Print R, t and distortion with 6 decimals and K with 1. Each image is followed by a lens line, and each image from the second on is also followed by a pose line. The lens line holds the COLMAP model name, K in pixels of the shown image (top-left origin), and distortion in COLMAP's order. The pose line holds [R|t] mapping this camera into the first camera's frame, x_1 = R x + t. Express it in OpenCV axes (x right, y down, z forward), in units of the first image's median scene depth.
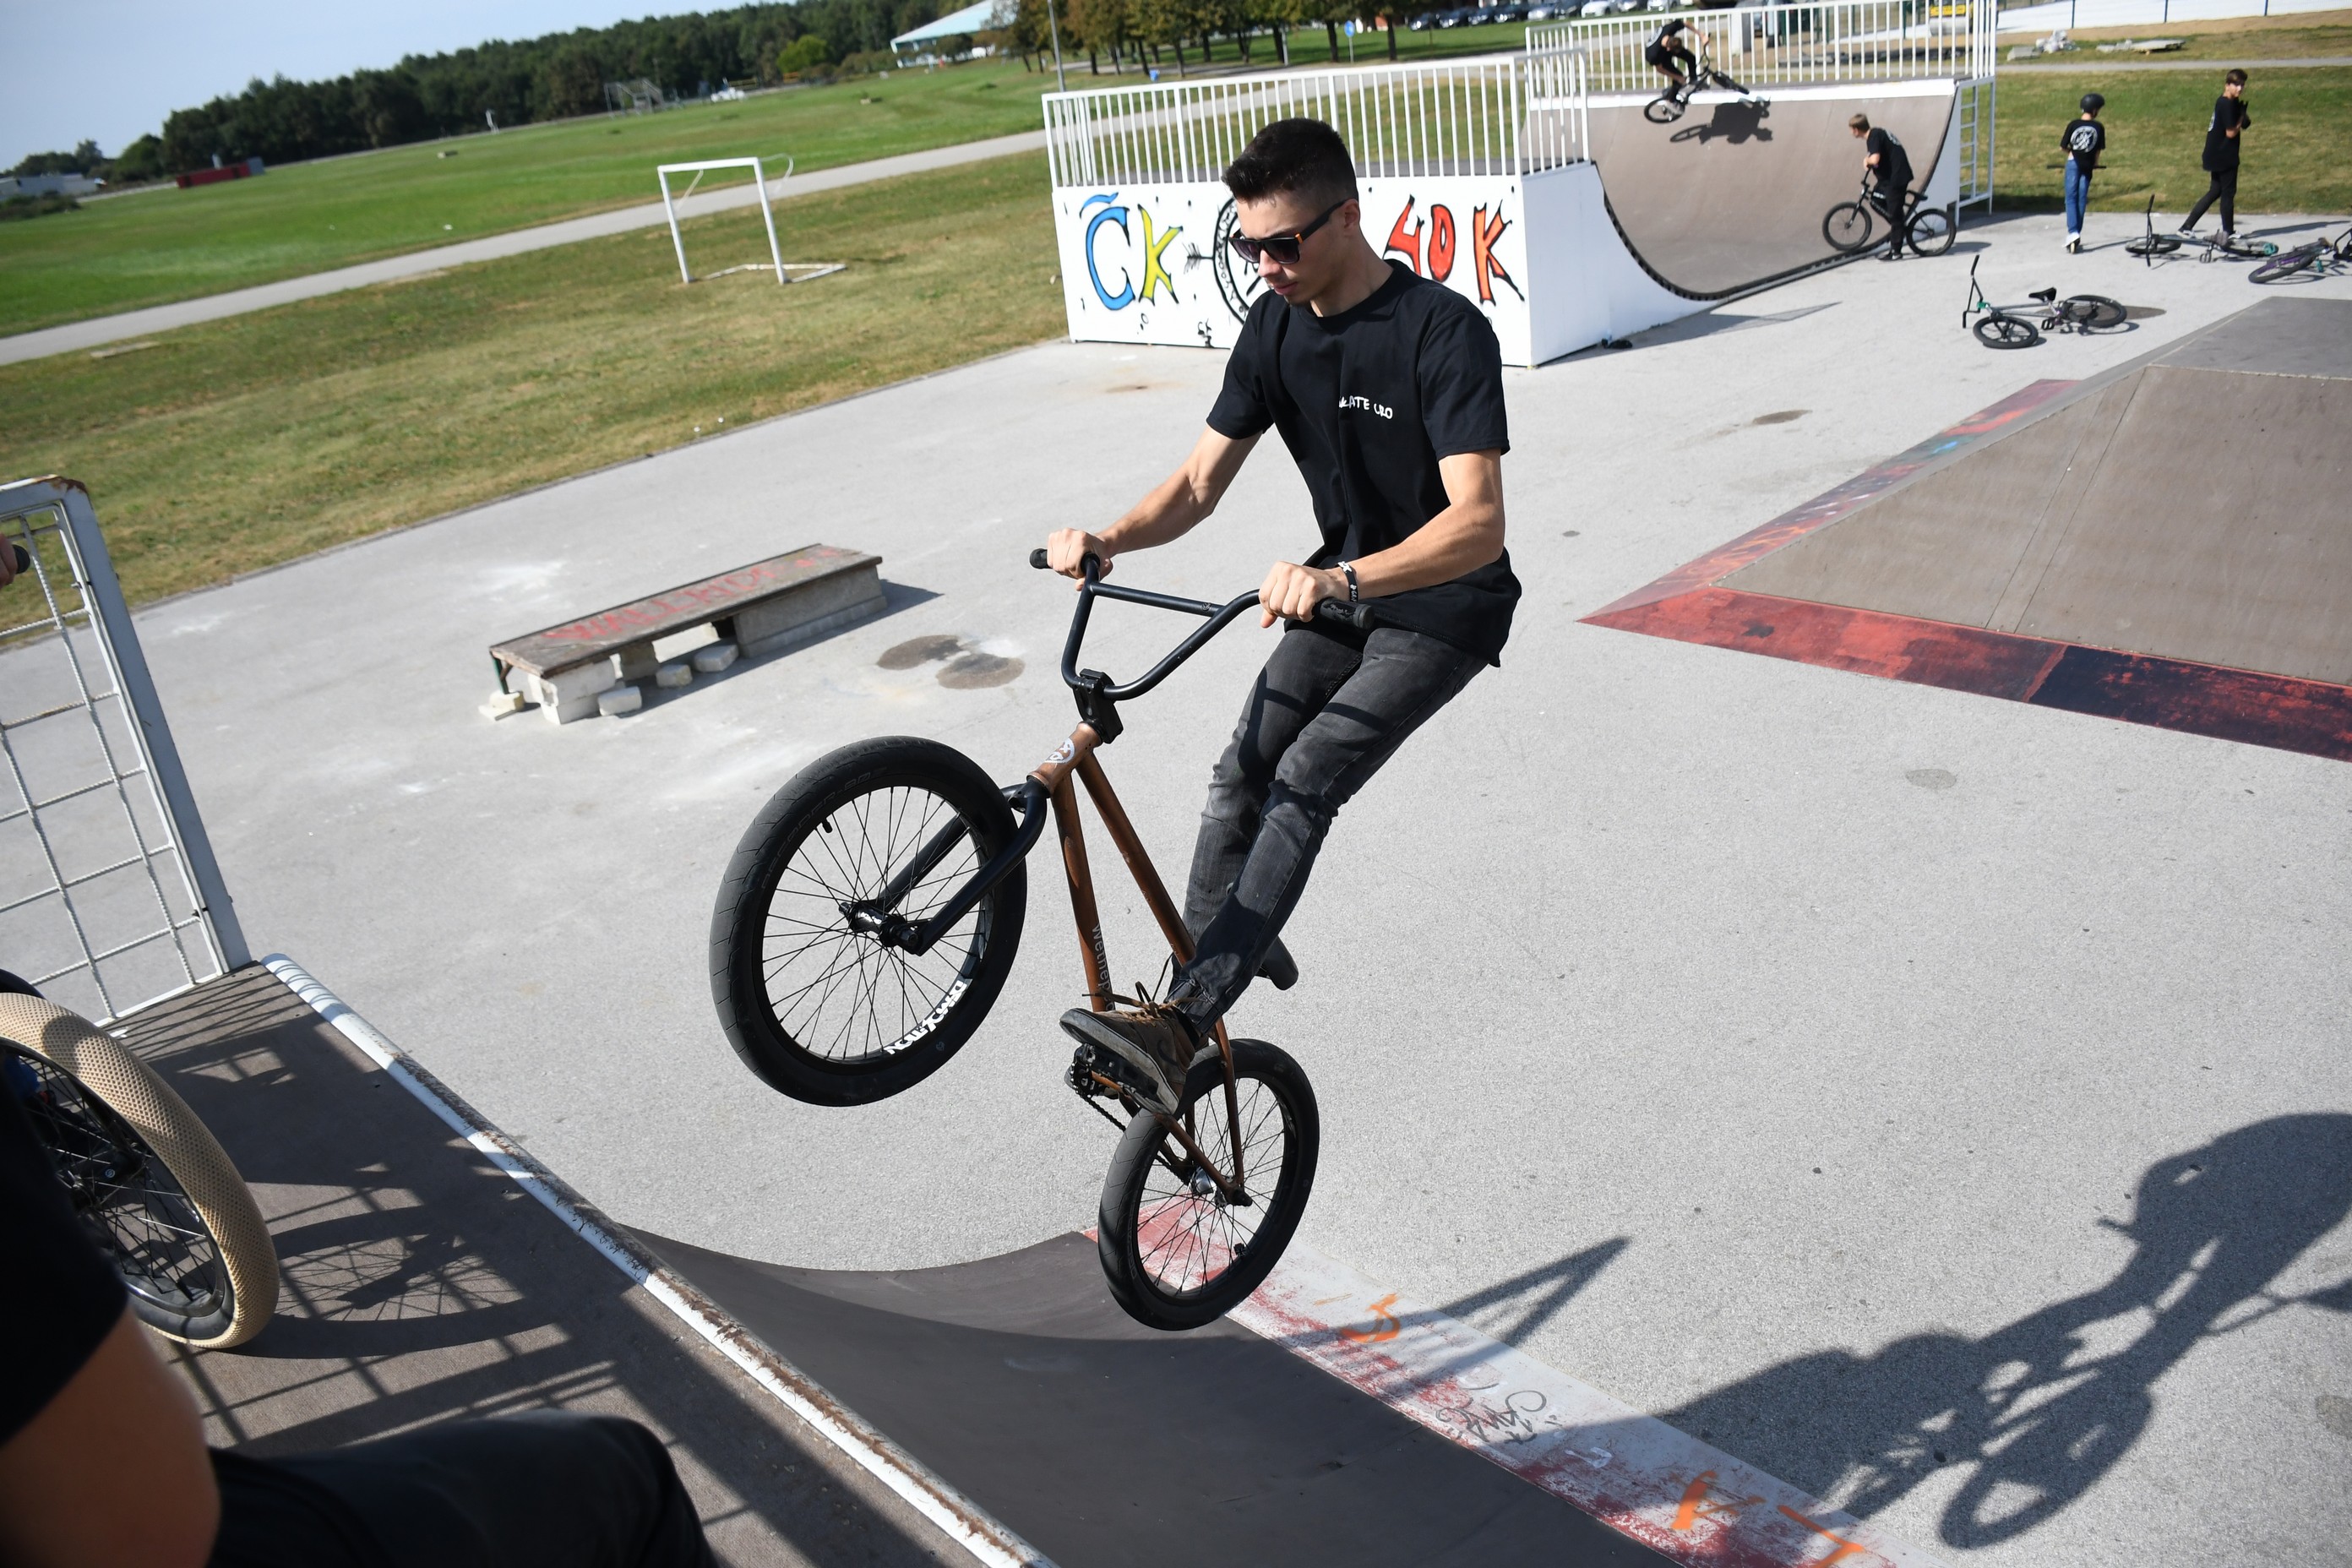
lens RADIAL K [[1835.4, 0, 1164.2], [0, 1835.4, 784.9], [0, 0, 1]] dist [-0.146811, 0.102354]
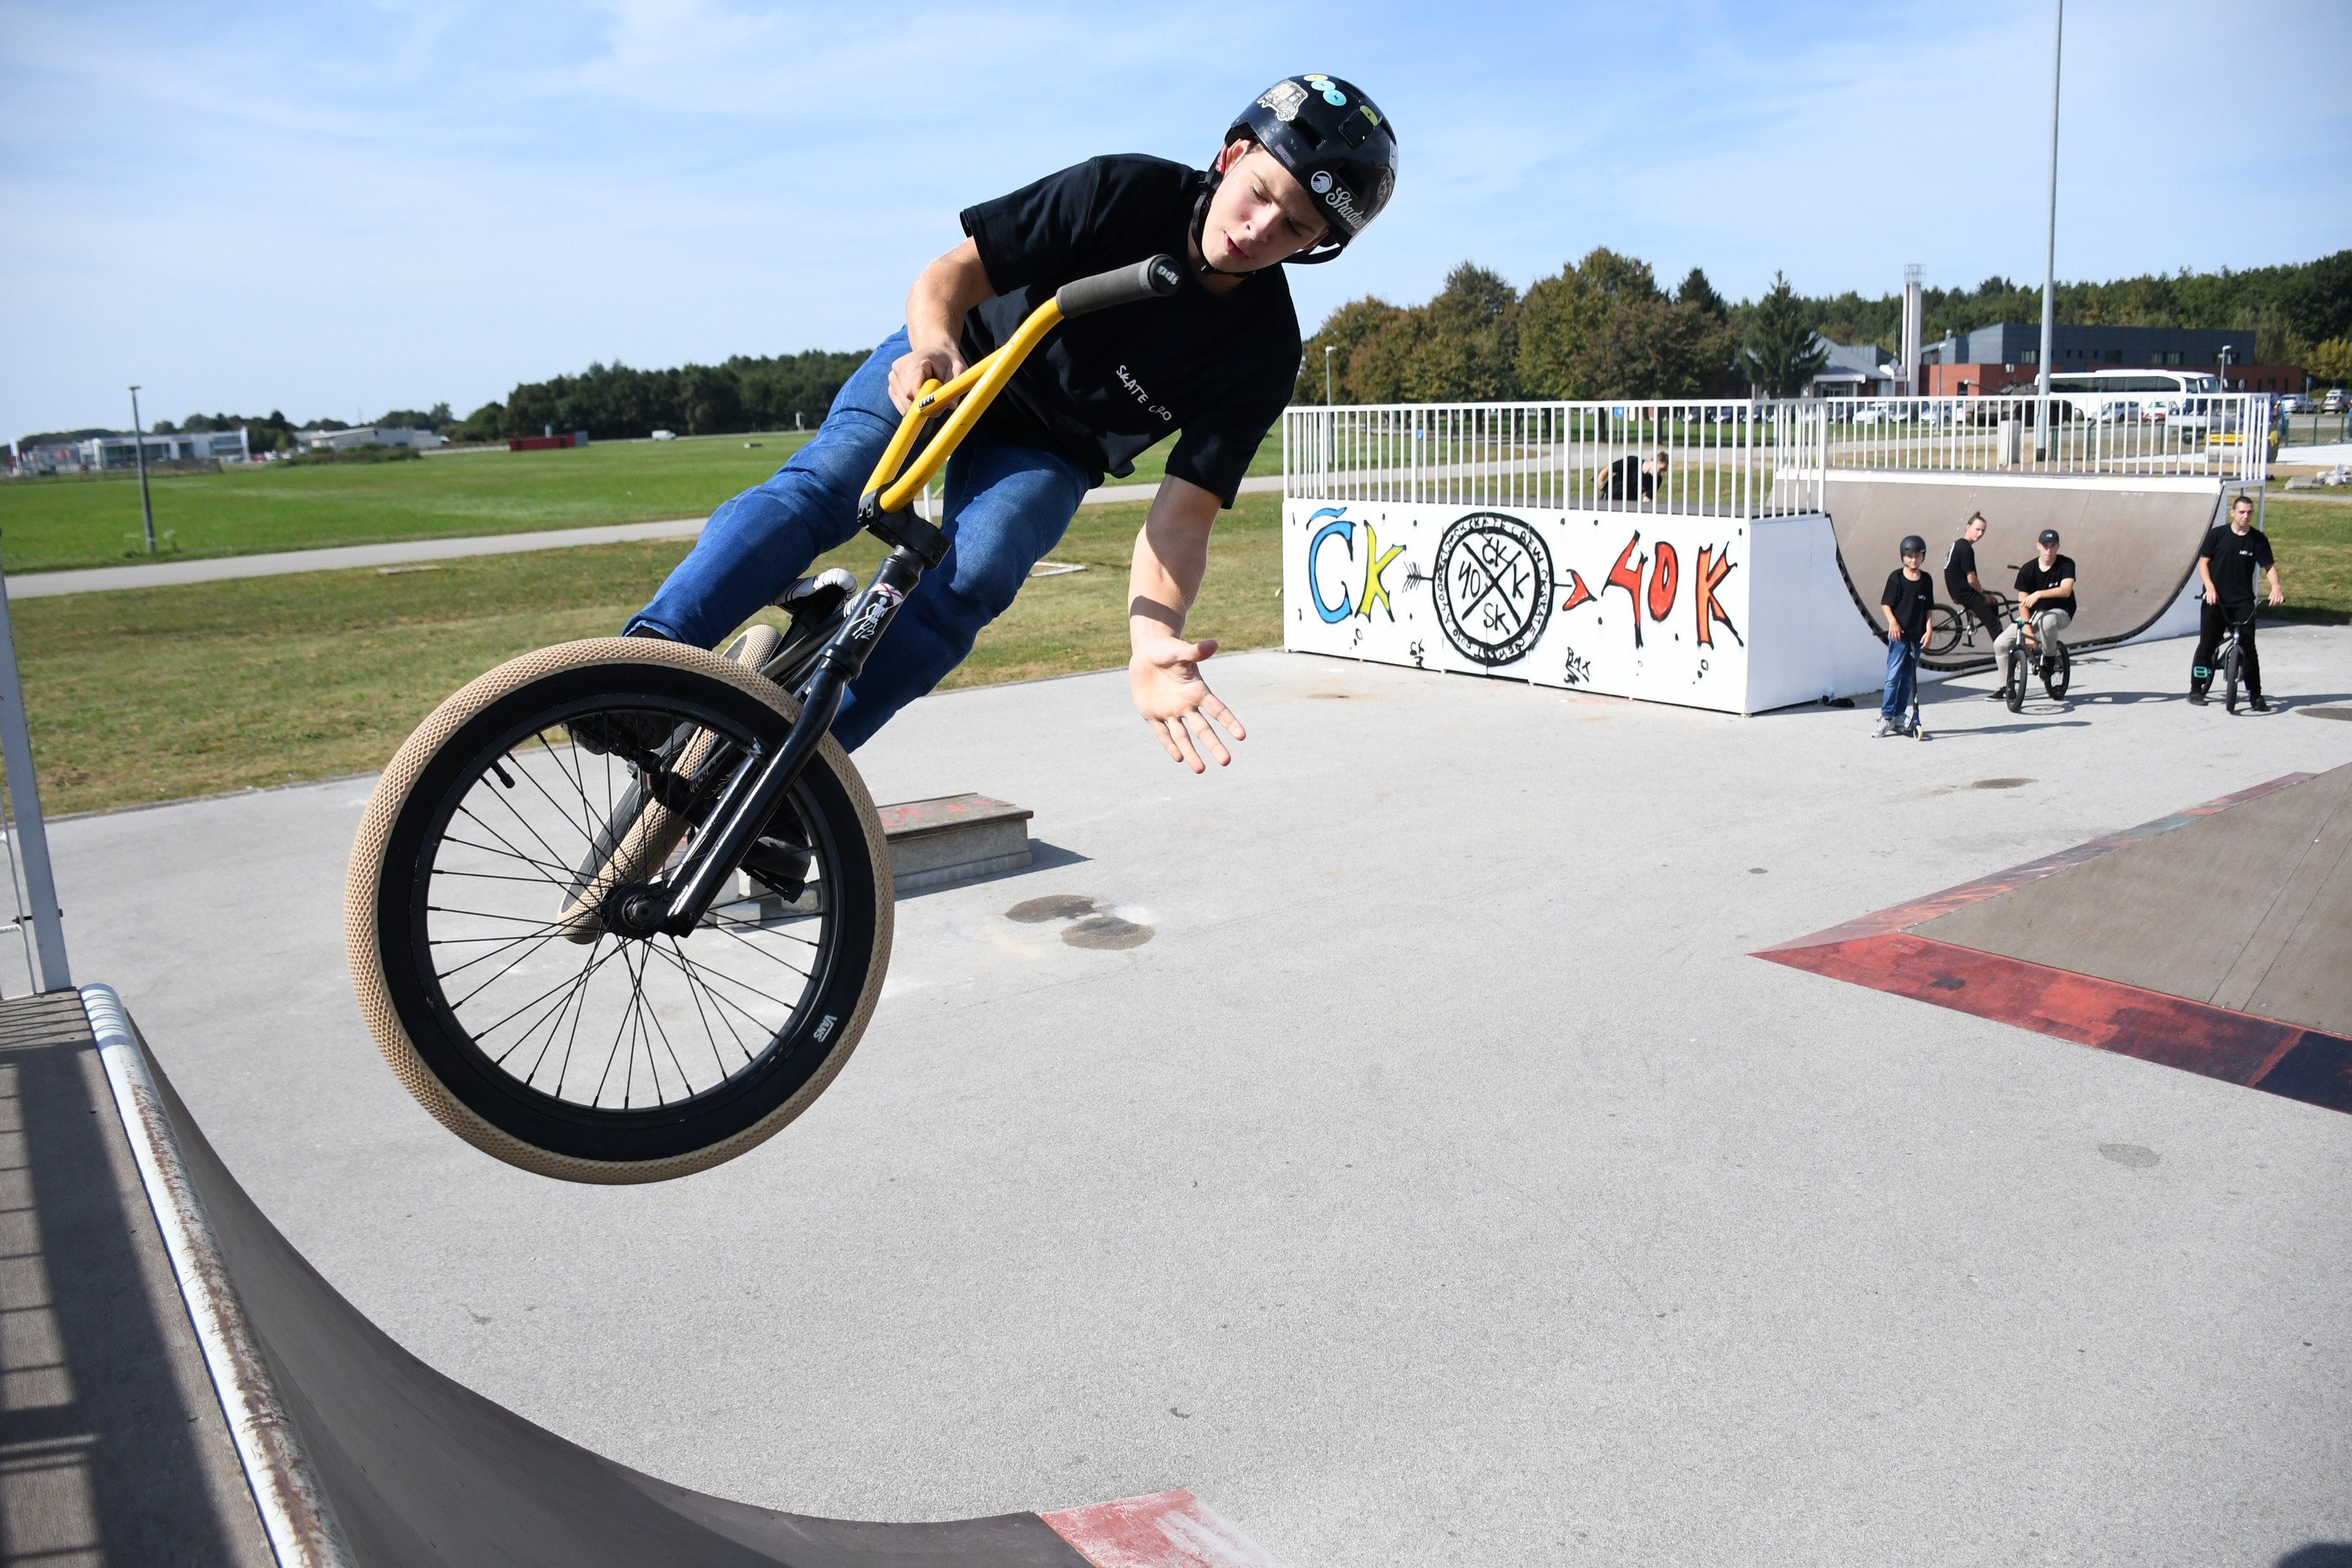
lens RADIAL K [[1835.4, 0, 1161.6], [0, 1835.4, 782.3], [0, 0, 1]] dist [-0.146811, 0.102354]
pose [[0.984867, 0.114907, -0.129746, 0.026707], [-0.137123, 0.974456, -0.177855, 0.017320], [0.105995, 0.192954, 0.975466, 0.038568]]
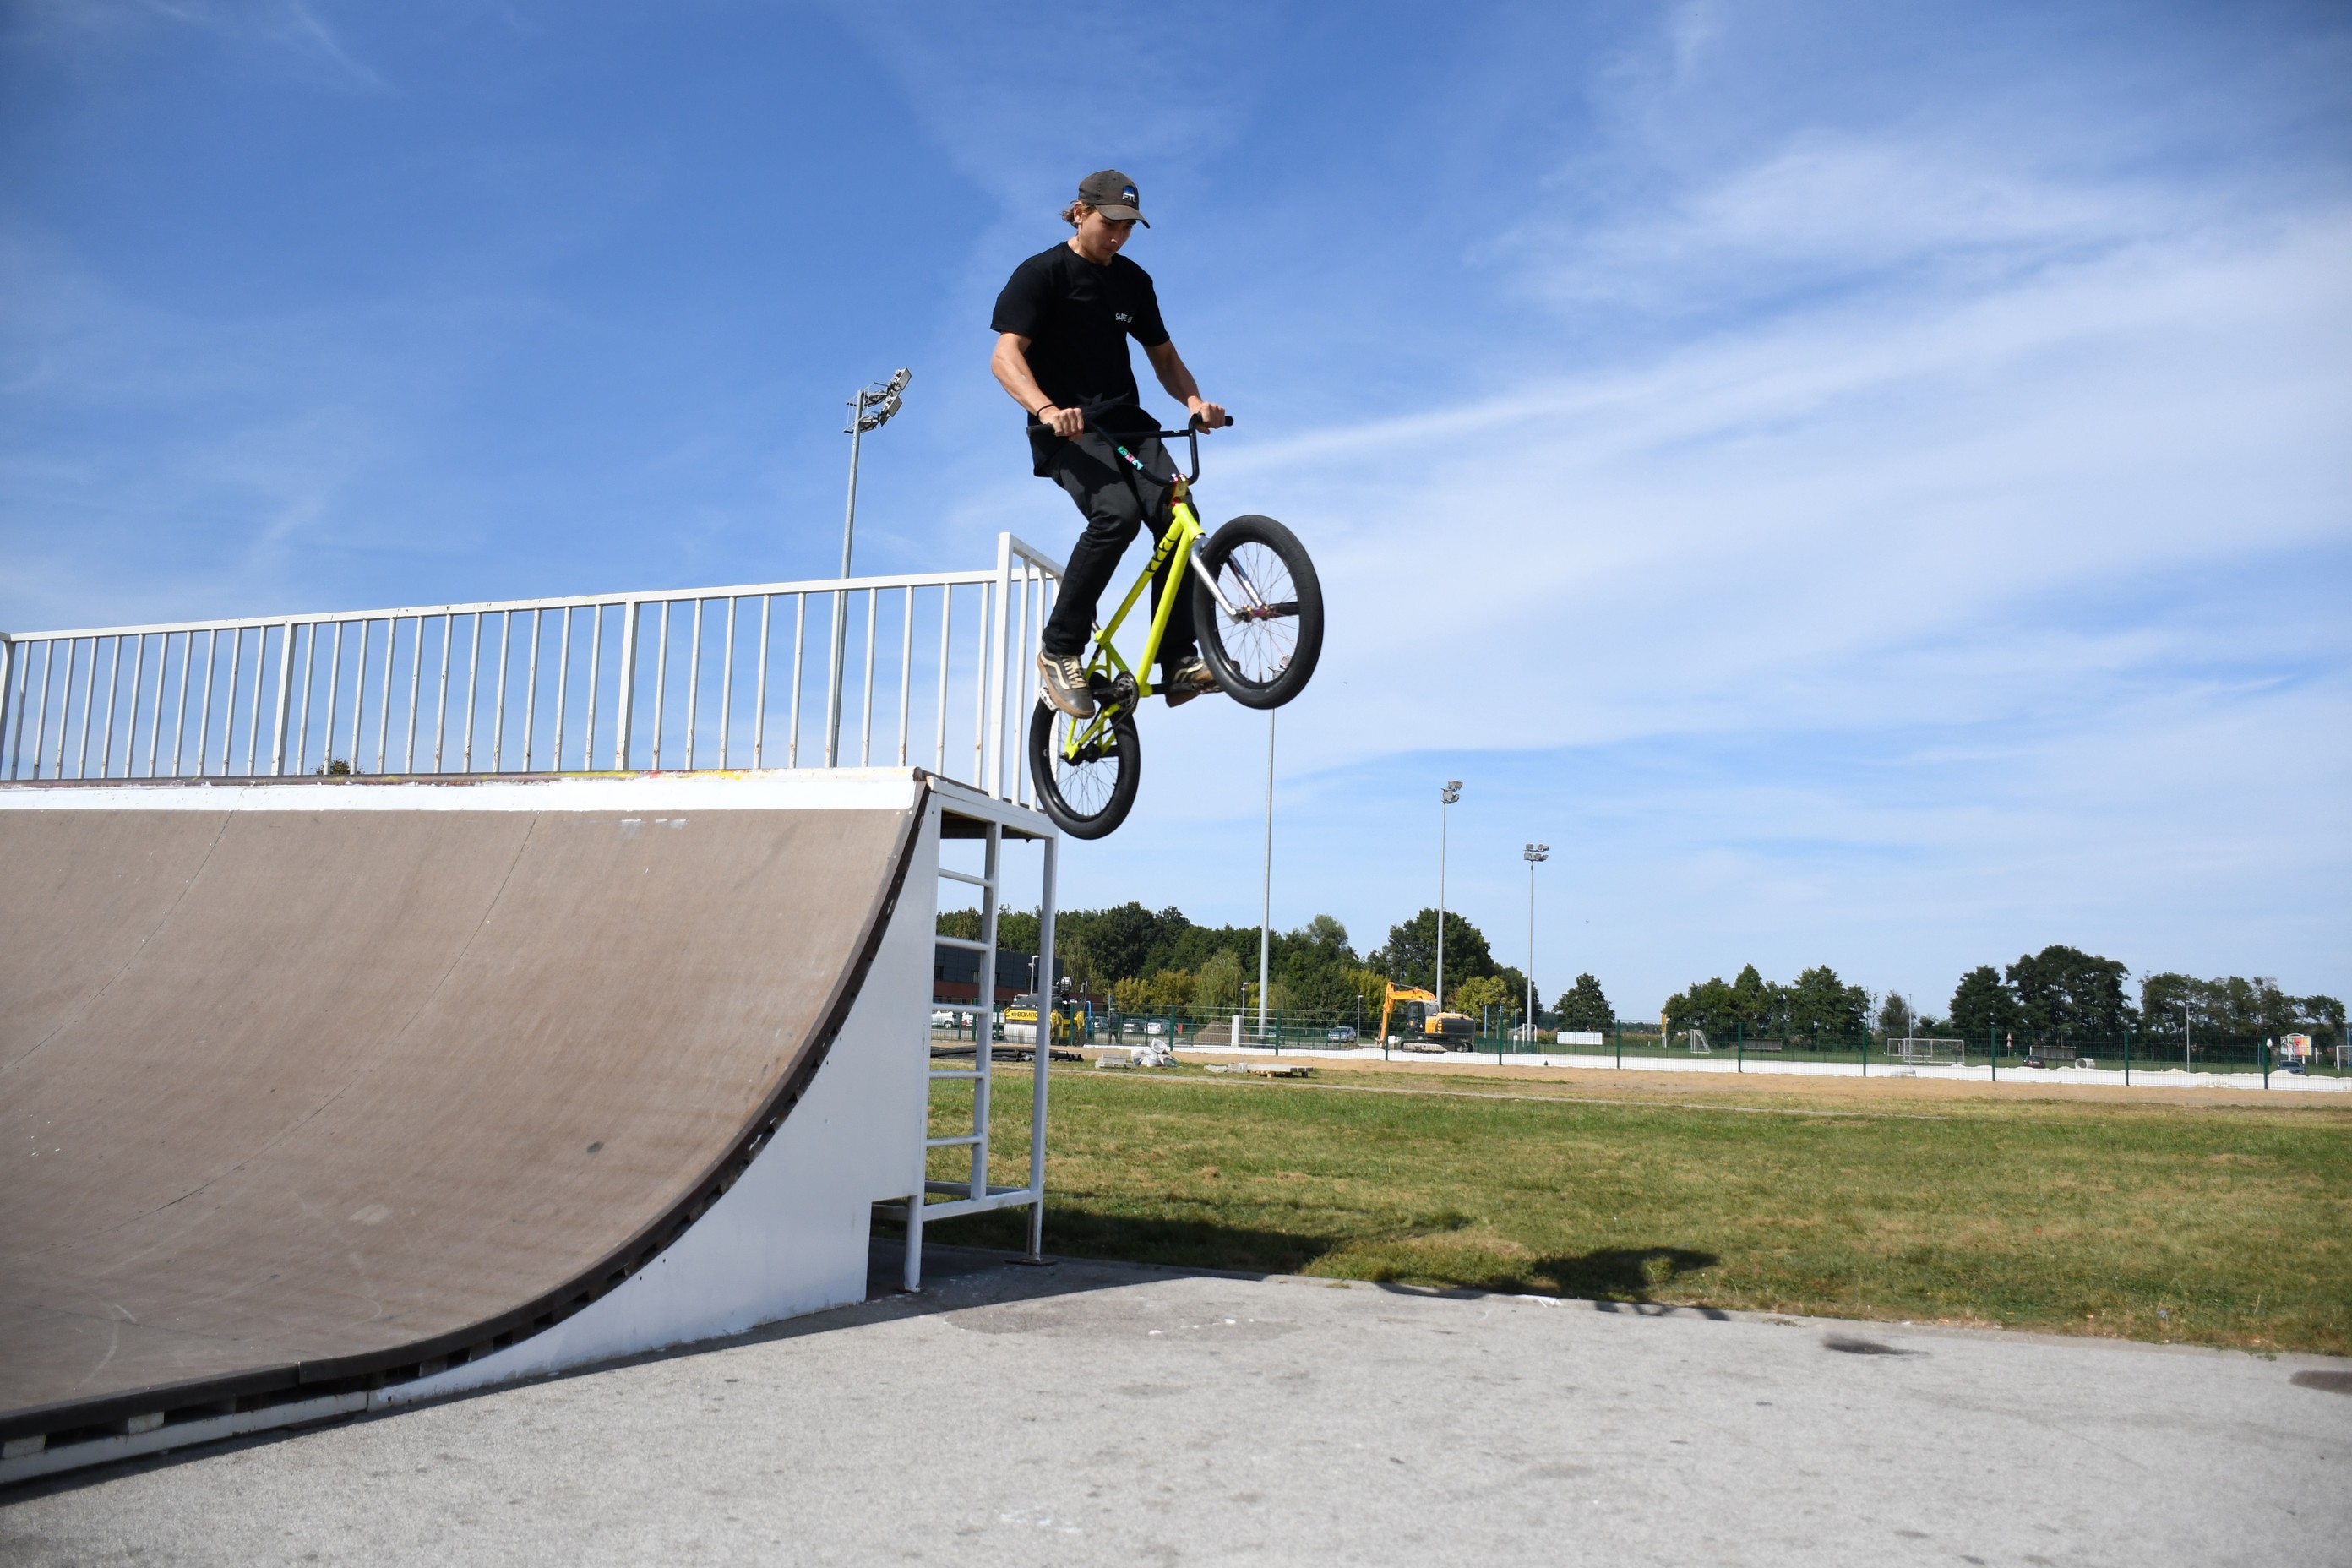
lens RADIAL K [[1835.4, 0, 1175.5], [0, 1835.4, 762.4], [0, 0, 1]] dist [-0.146811, 0.102354]
pose [[0.886673, 0.216866, 0.408388, 0.473772], [0.037027, 0.847061, -0.530205, -0.316573], [-0.460913, 0.485240, 0.743035, 0.990140]]
